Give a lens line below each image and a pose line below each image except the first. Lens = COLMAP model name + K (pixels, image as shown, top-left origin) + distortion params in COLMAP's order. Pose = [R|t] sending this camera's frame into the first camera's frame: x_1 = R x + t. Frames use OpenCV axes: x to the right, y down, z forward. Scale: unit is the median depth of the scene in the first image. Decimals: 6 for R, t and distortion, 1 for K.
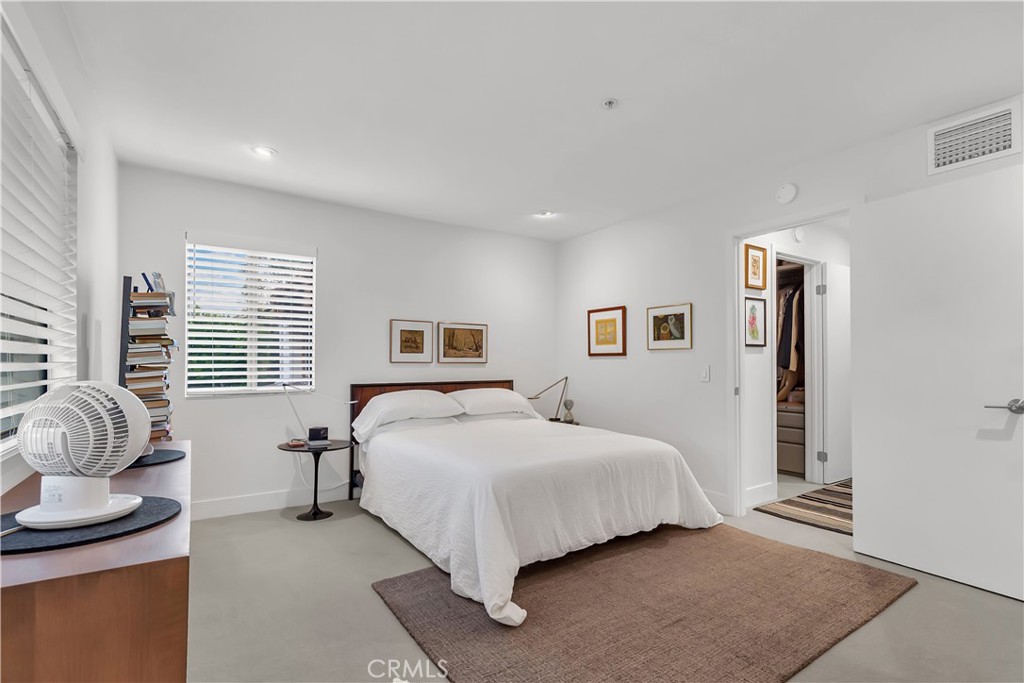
lens RADIAL K [[475.6, 0, 524.6], [0, 475.6, 342.7], [0, 0, 1]] dist [0.001789, 0.000408]
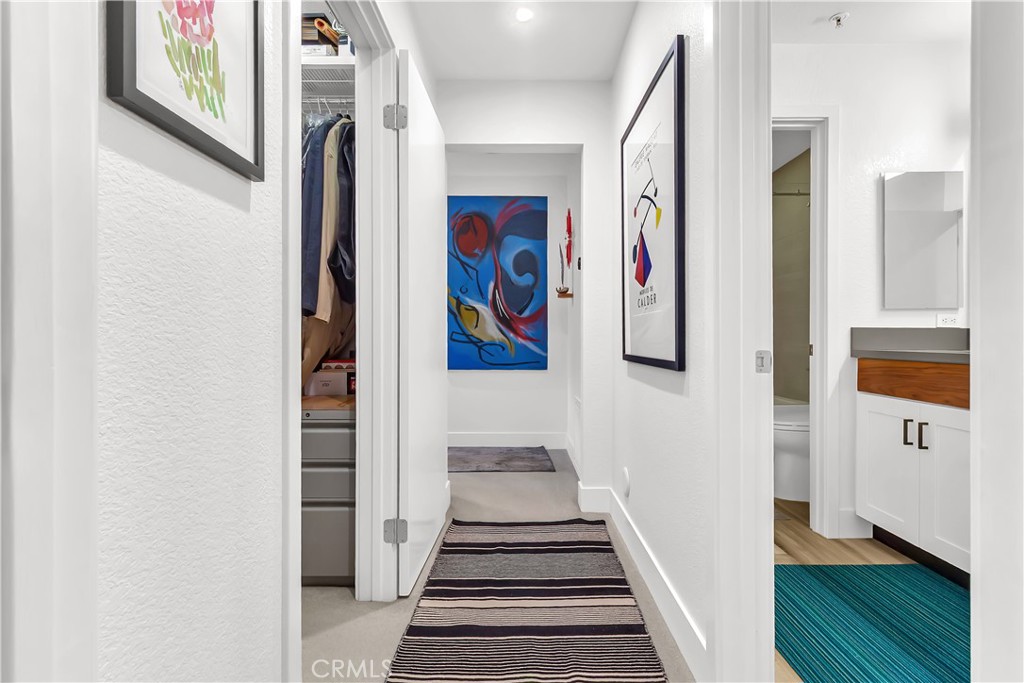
lens RADIAL K [[500.4, 0, 512.0], [0, 500.4, 341.5], [0, 0, 1]] dist [0.001053, 0.000230]
pose [[0.594937, -0.005705, 0.803752, 0.332002], [-0.021433, 0.999507, 0.022959, 0.065904], [-0.803487, -0.030886, 0.594521, 0.647080]]
